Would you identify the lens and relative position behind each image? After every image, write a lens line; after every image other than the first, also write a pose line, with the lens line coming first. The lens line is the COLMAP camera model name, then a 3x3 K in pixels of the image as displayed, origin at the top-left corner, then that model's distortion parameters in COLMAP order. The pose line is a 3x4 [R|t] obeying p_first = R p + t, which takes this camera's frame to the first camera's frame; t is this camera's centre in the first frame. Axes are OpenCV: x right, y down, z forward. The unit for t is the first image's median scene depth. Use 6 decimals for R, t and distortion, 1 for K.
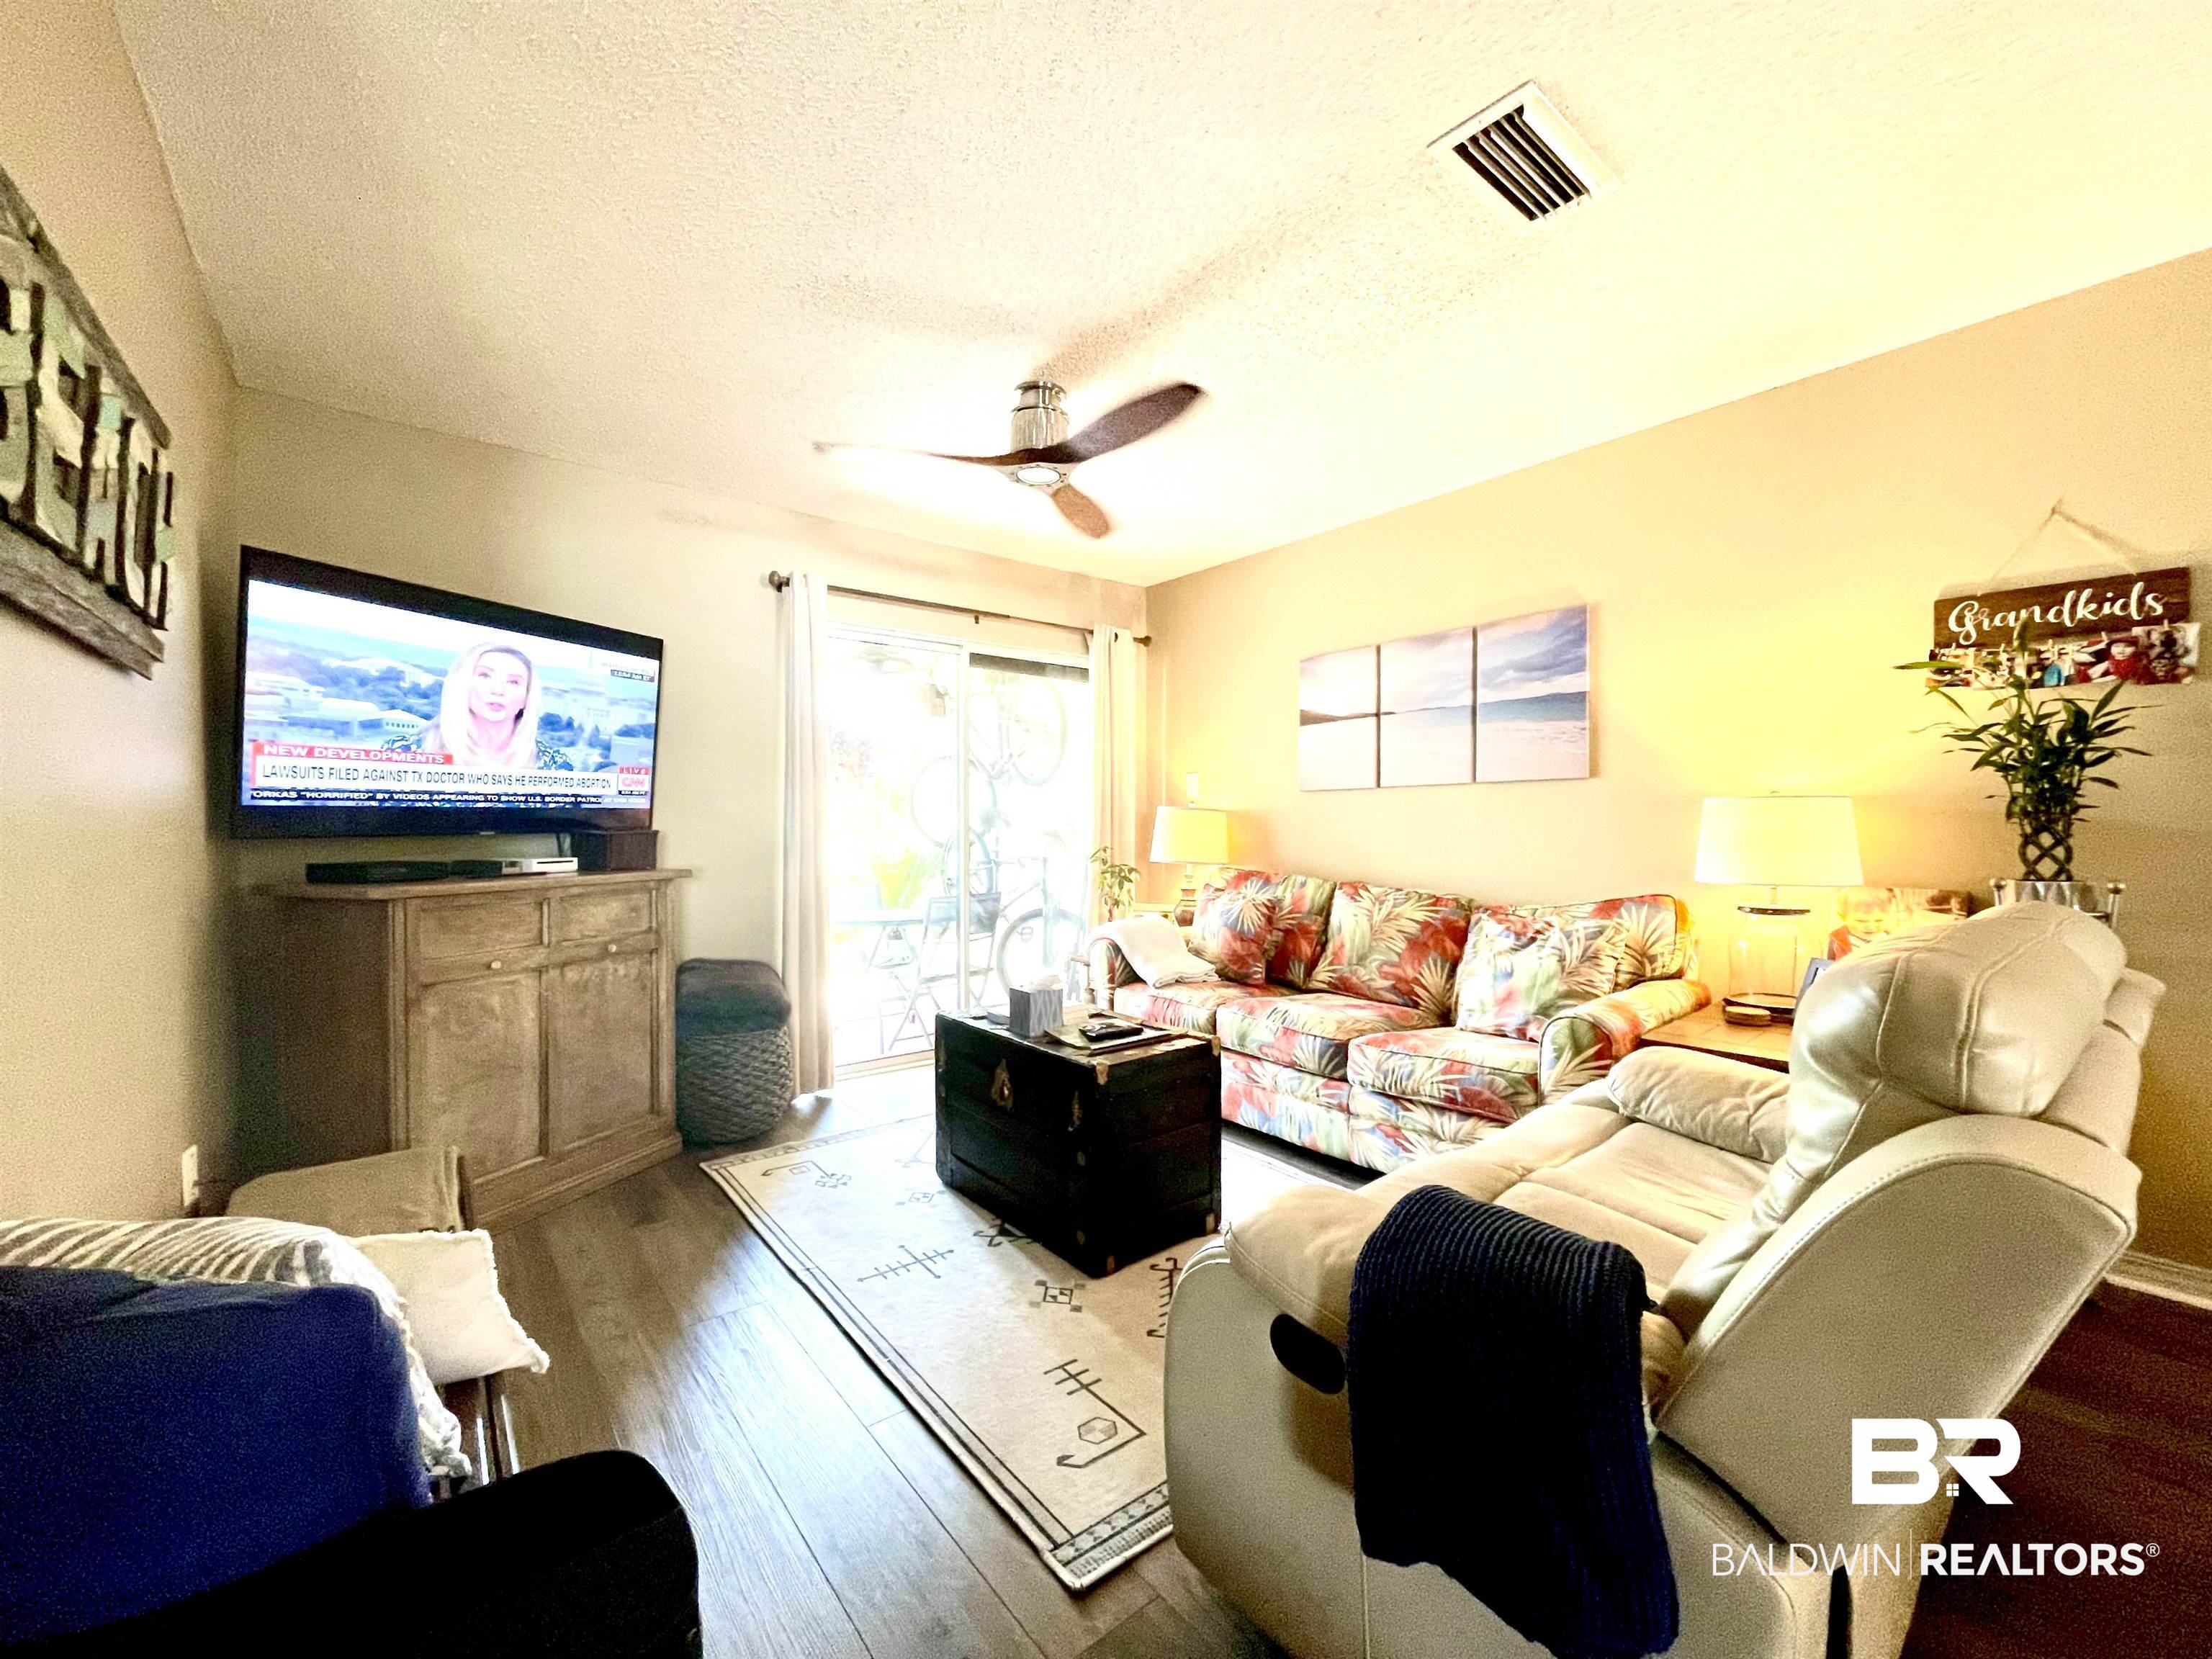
lens RADIAL K [[897.2, 0, 1113.3], [0, 897.2, 833.7], [0, 0, 1]] dist [0.000710, -0.000587]
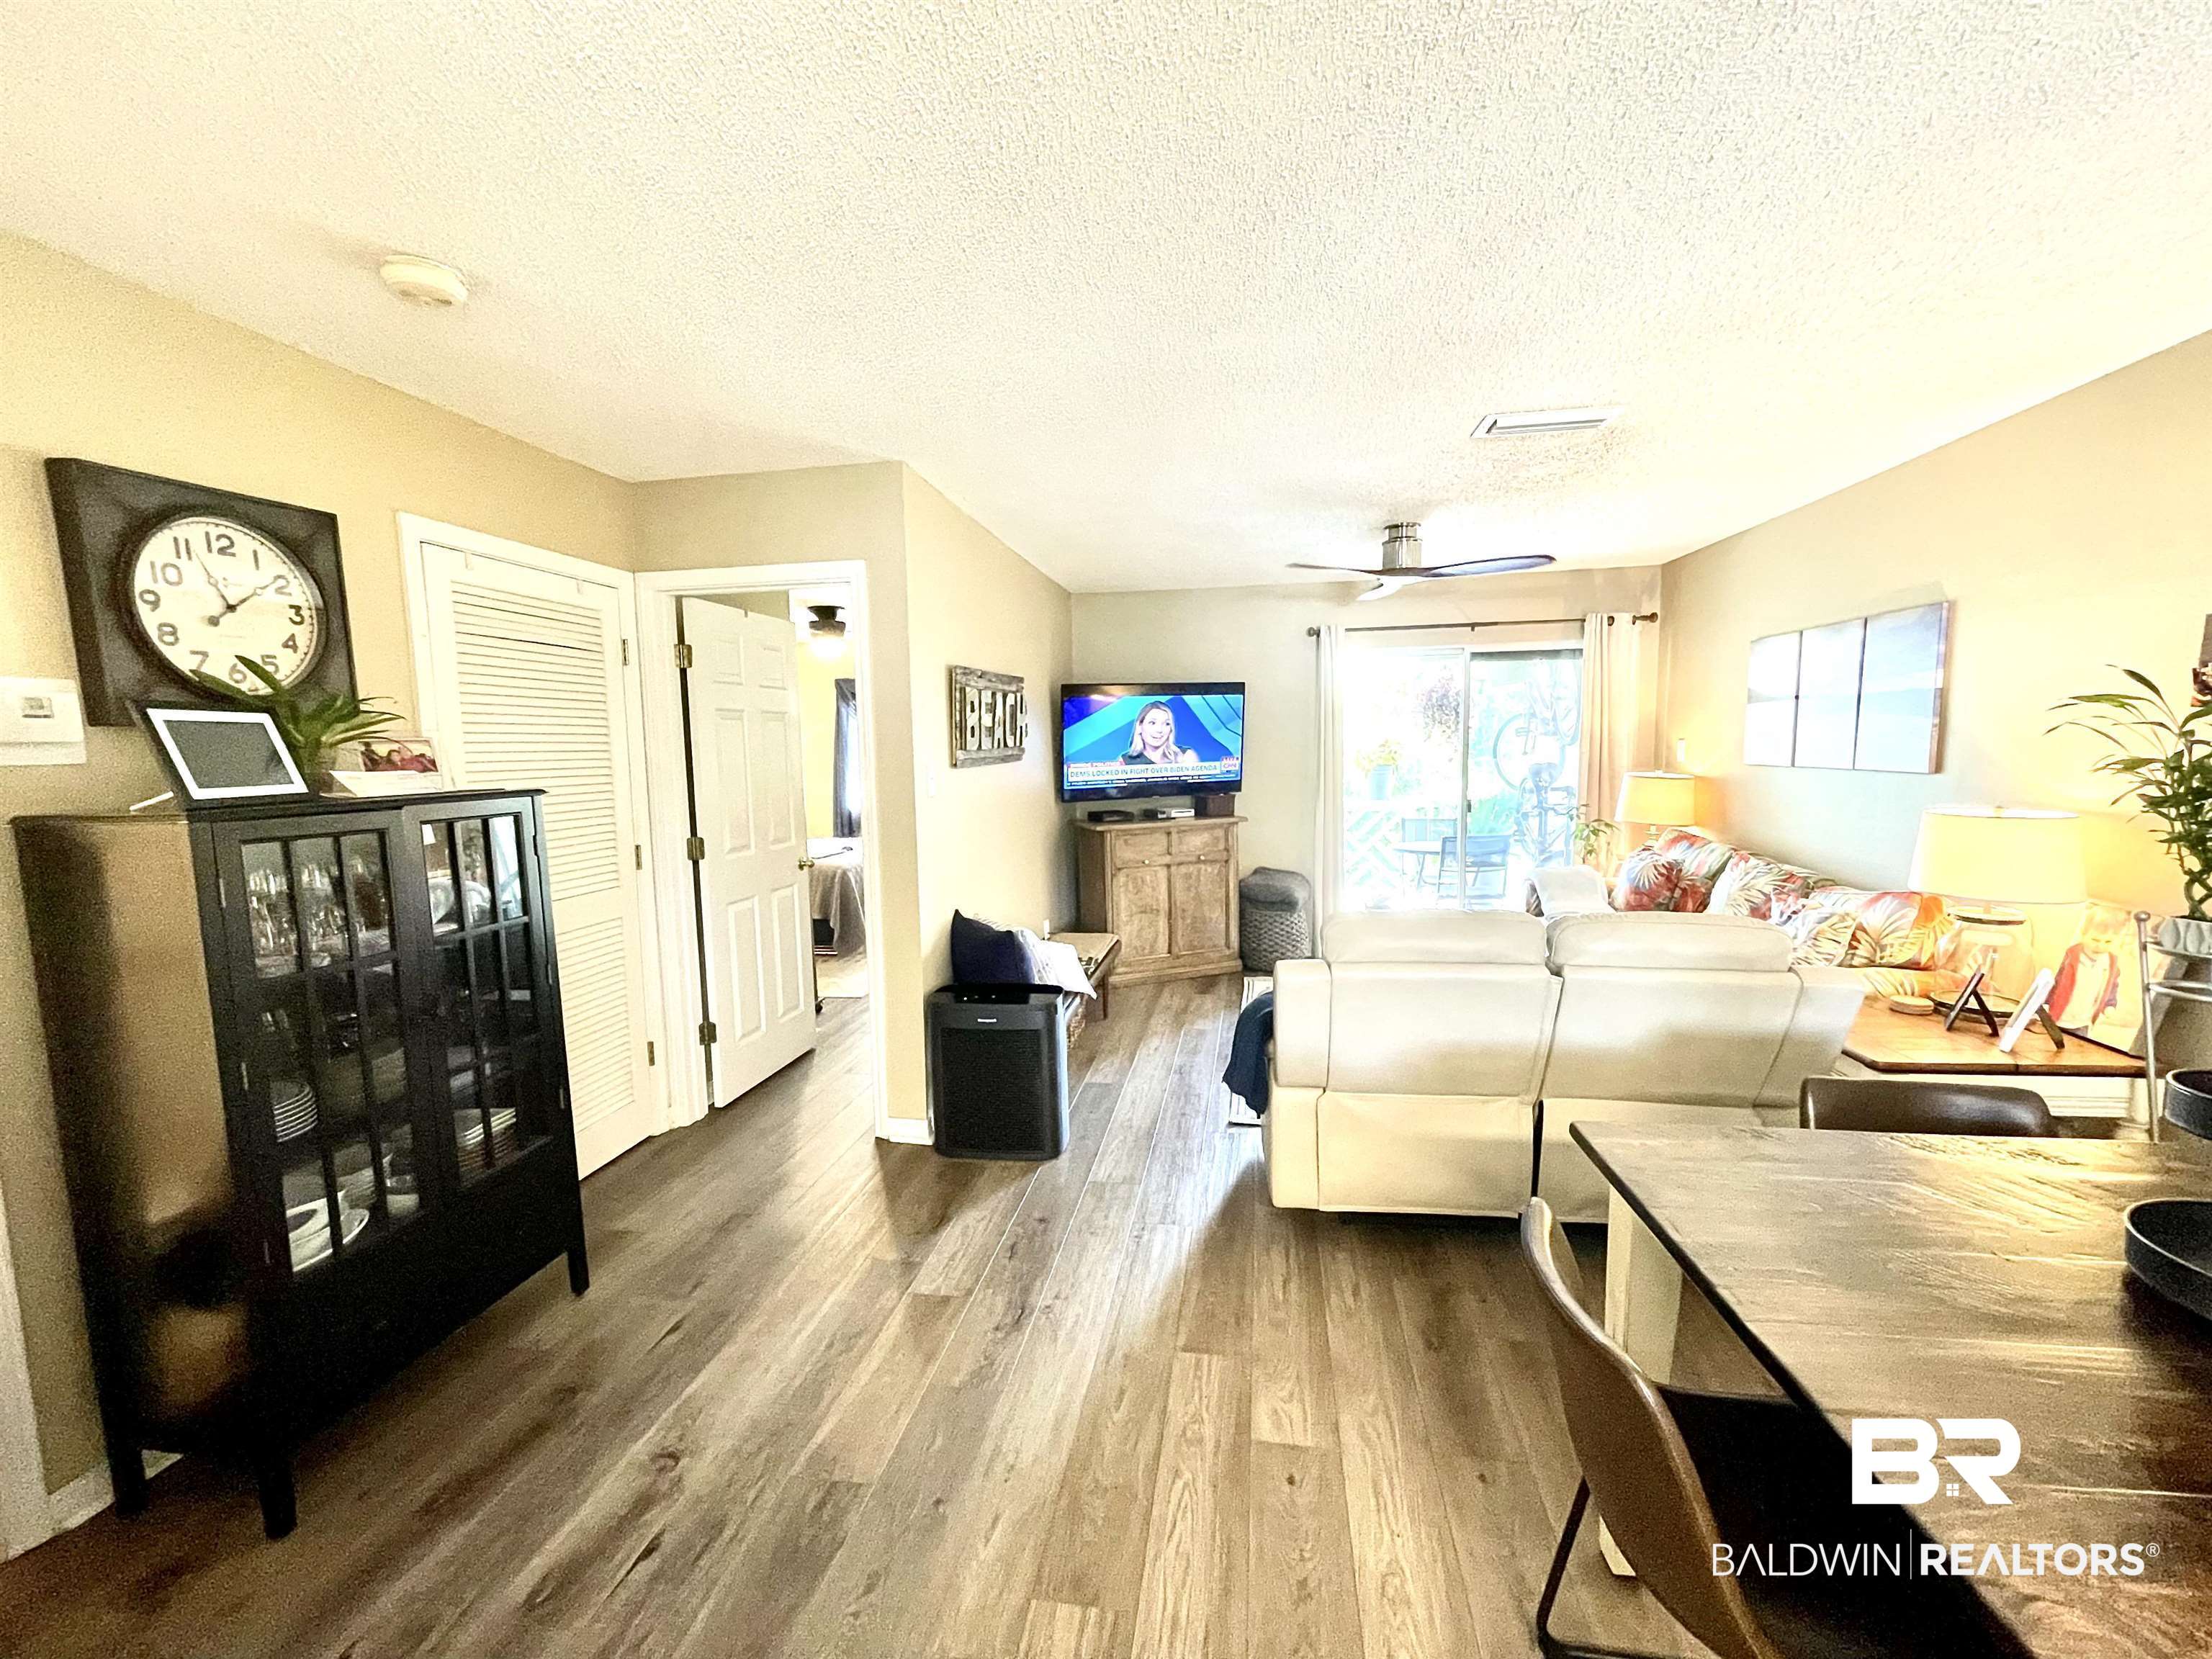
lens RADIAL K [[897.2, 0, 1105.3], [0, 897.2, 834.3], [0, 0, 1]] dist [0.000710, -0.000587]
pose [[0.658690, 0.067030, -0.749423, 0.726076], [0.015537, 0.994600, 0.102614, -0.120520], [0.752254, -0.079235, 0.654091, -0.409392]]
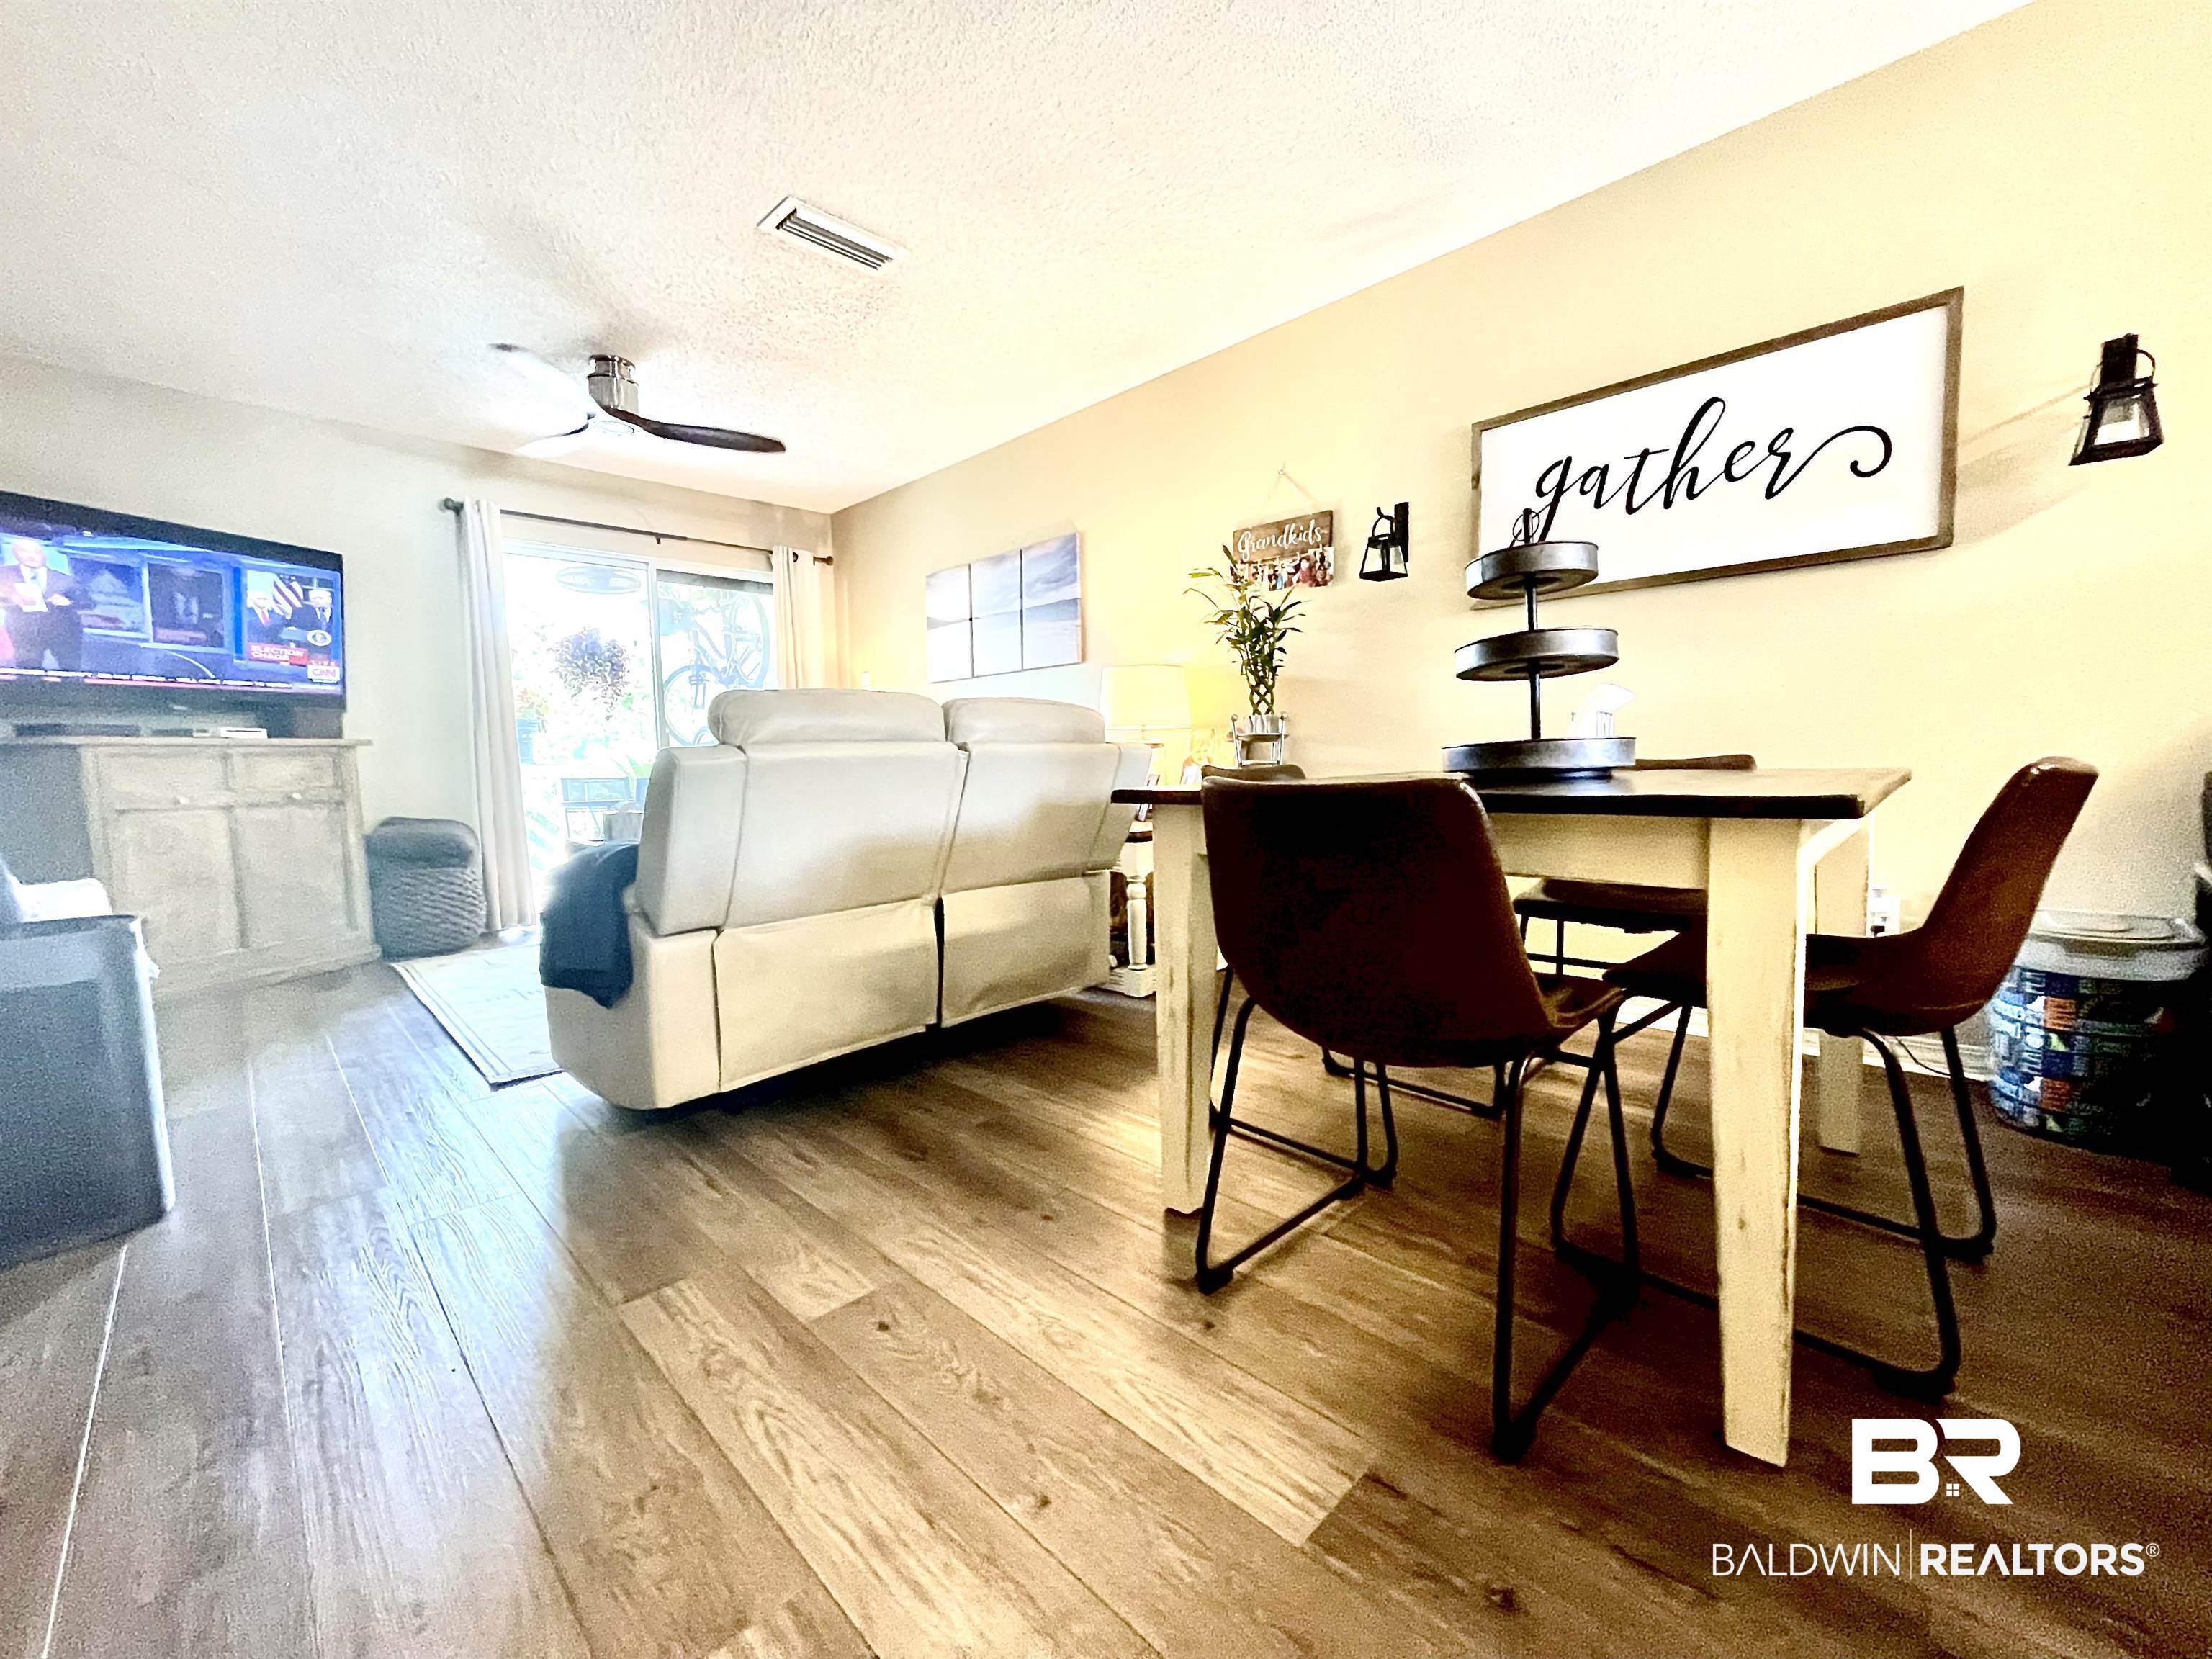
lens RADIAL K [[897.2, 0, 1108.8], [0, 897.2, 832.5], [0, 0, 1]] dist [0.000710, -0.000587]
pose [[0.994491, -0.025296, 0.101728, 0.456513], [0.017525, 0.996910, 0.076573, 0.097138], [-0.103351, -0.074369, 0.991861, -0.394856]]
